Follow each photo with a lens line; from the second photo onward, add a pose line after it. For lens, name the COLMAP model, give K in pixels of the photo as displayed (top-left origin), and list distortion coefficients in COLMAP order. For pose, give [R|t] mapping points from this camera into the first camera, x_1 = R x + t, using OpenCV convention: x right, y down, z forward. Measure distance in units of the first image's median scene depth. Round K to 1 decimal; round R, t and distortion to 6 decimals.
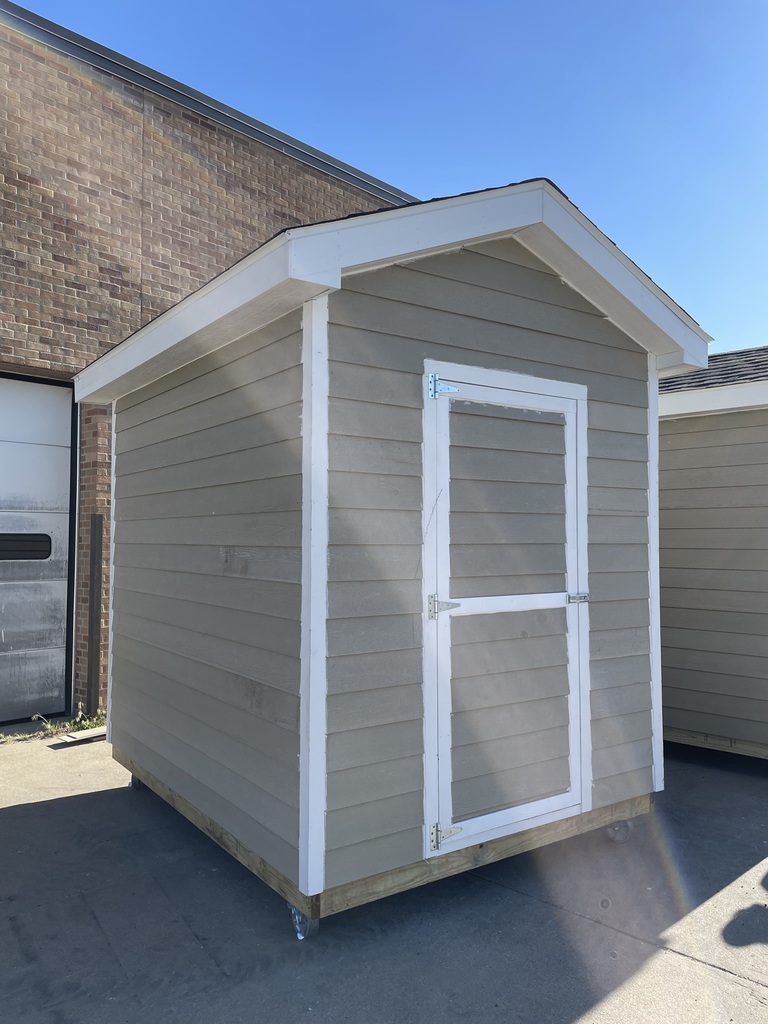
lens RADIAL K [[772.2, 0, 391.4], [0, 772.2, 506.5], [0, 0, 1]] dist [0.097767, -0.121181]
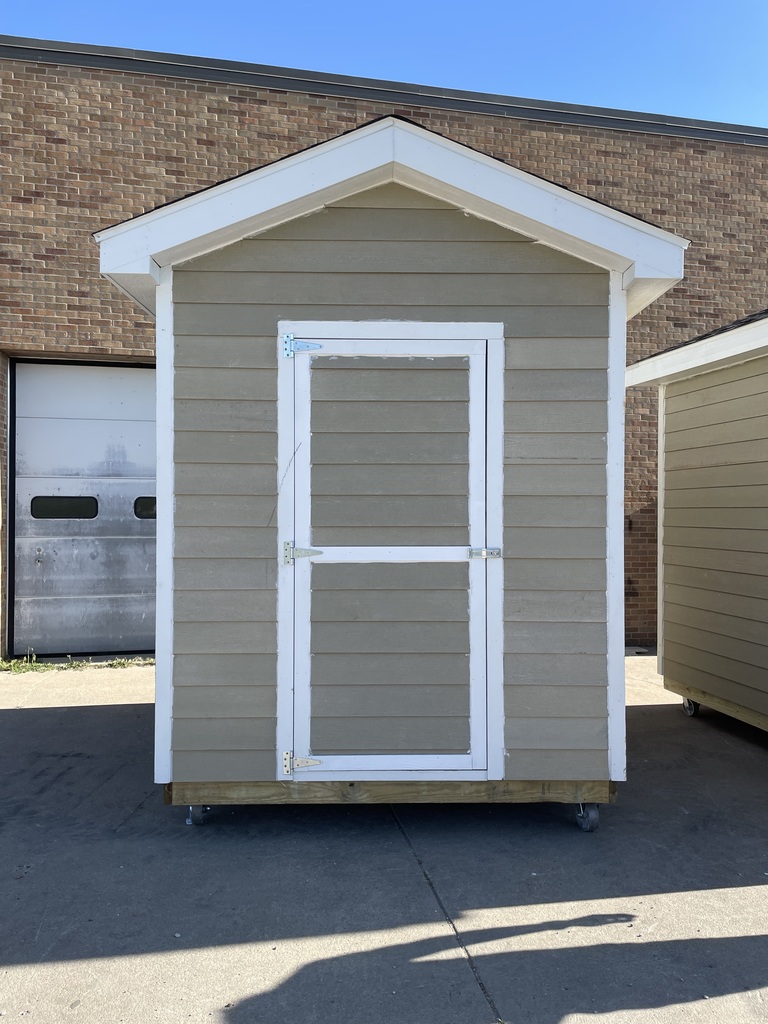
lens RADIAL K [[772.2, 0, 391.4], [0, 772.2, 506.5], [0, 0, 1]] dist [0.097767, -0.121181]
pose [[0.825731, -0.002511, -0.564058, 0.736204], [0.021187, 0.999422, 0.026568, 0.037524], [0.563666, -0.033889, 0.825308, 0.184785]]
